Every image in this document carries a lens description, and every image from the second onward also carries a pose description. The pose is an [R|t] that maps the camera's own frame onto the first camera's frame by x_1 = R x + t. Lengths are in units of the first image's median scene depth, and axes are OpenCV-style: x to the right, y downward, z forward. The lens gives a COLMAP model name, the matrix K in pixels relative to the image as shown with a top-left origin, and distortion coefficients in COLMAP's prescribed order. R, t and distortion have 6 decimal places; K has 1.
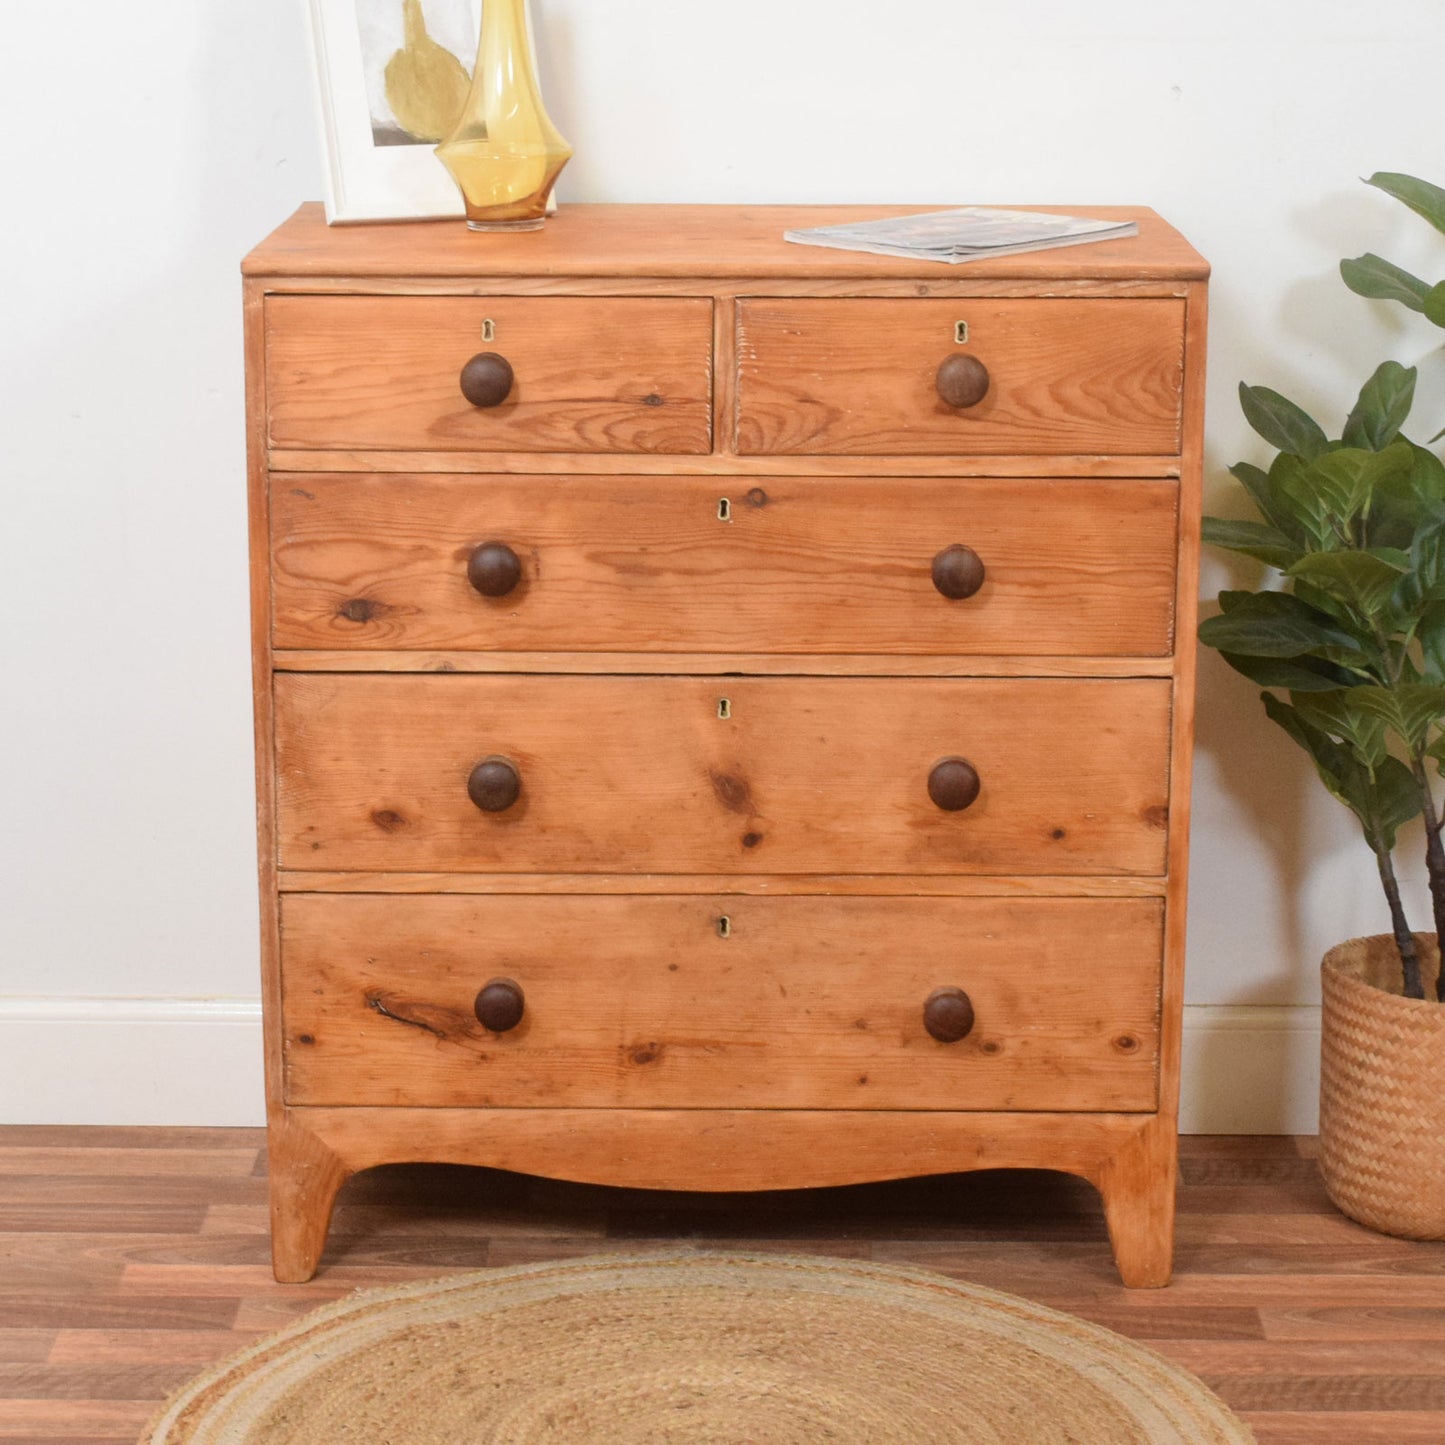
lens RADIAL K [[3804.6, 0, 722.5], [0, 3804.6, 722.5], [0, 0, 1]] dist [-0.015105, 0.101688]
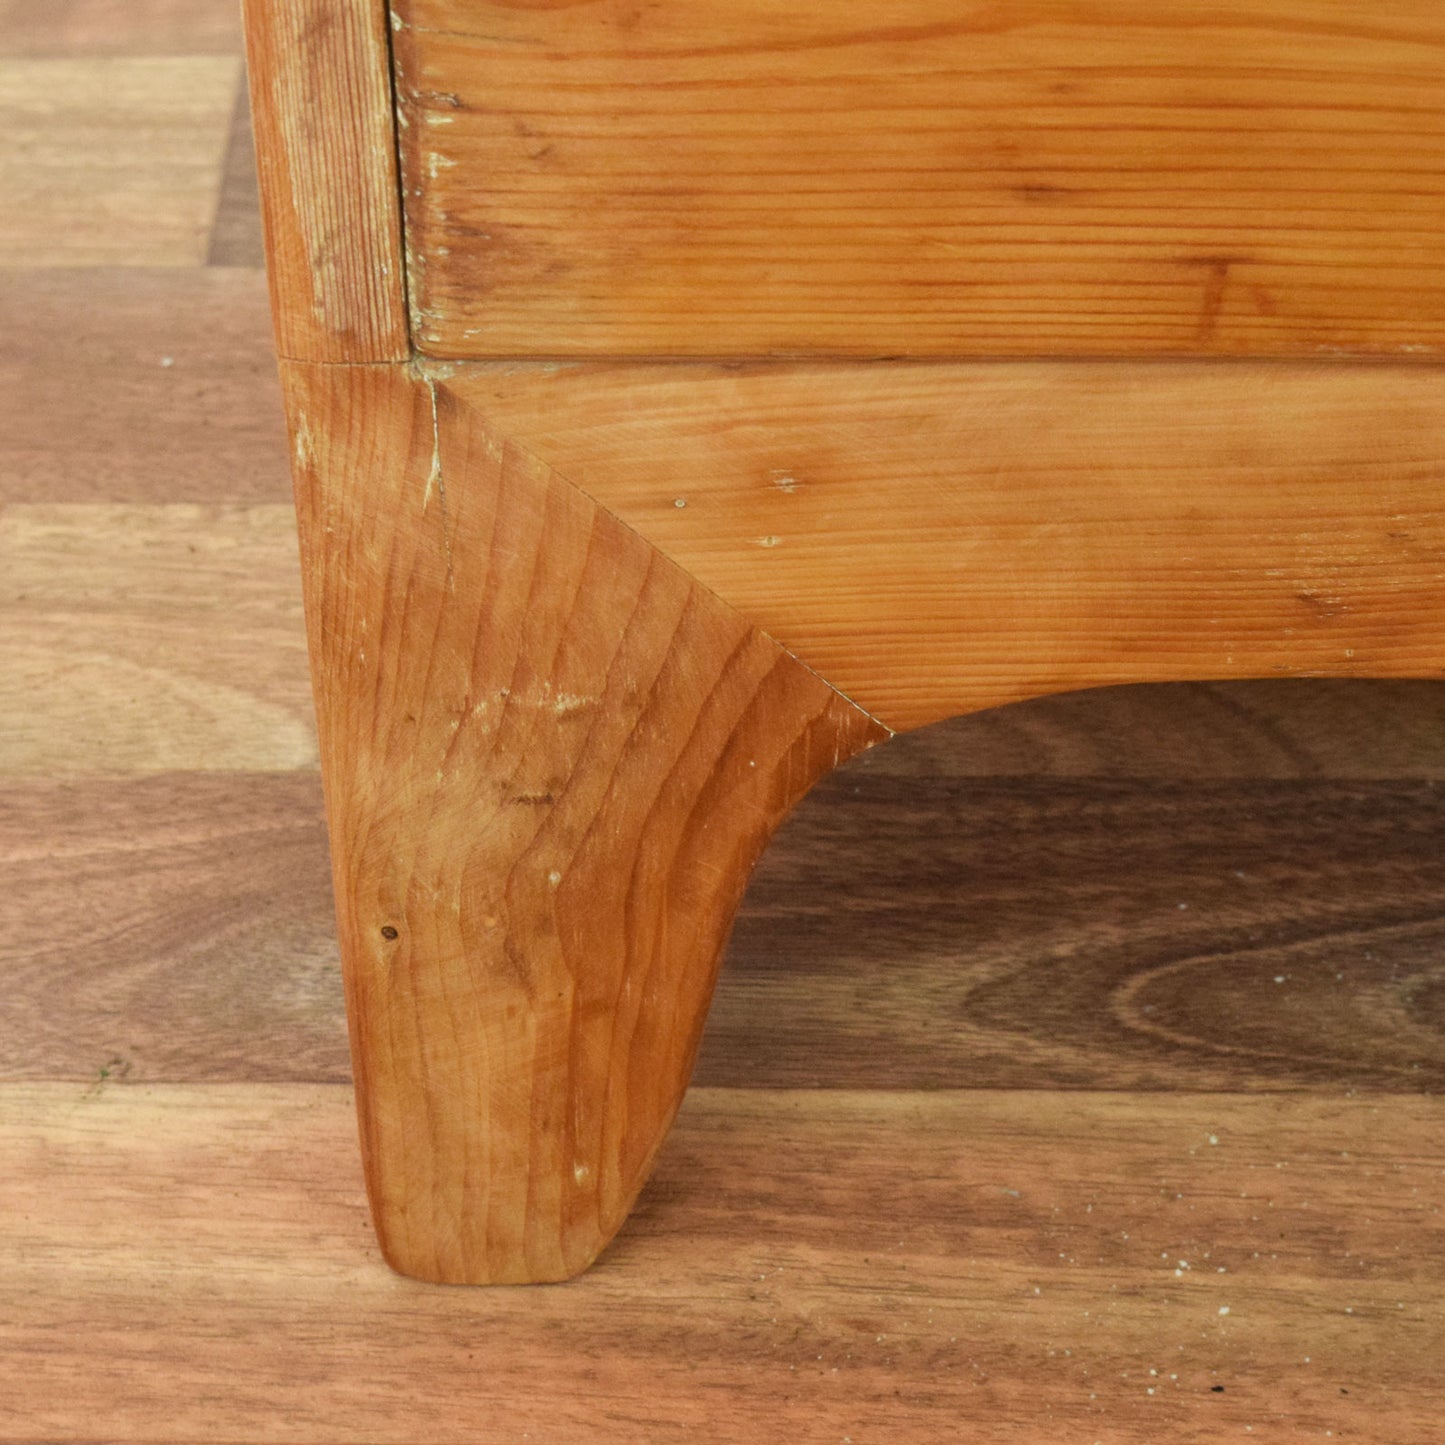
lens RADIAL K [[4416.1, 0, 715.2], [0, 4416.1, 691.2], [0, 0, 1]] dist [-0.040927, 0.716103]
pose [[0.999817, 0.002819, -0.018922, -0.100278], [0.006580, 0.878077, 0.478474, 0.032658], [0.017964, -0.478510, 0.877898, 0.846833]]
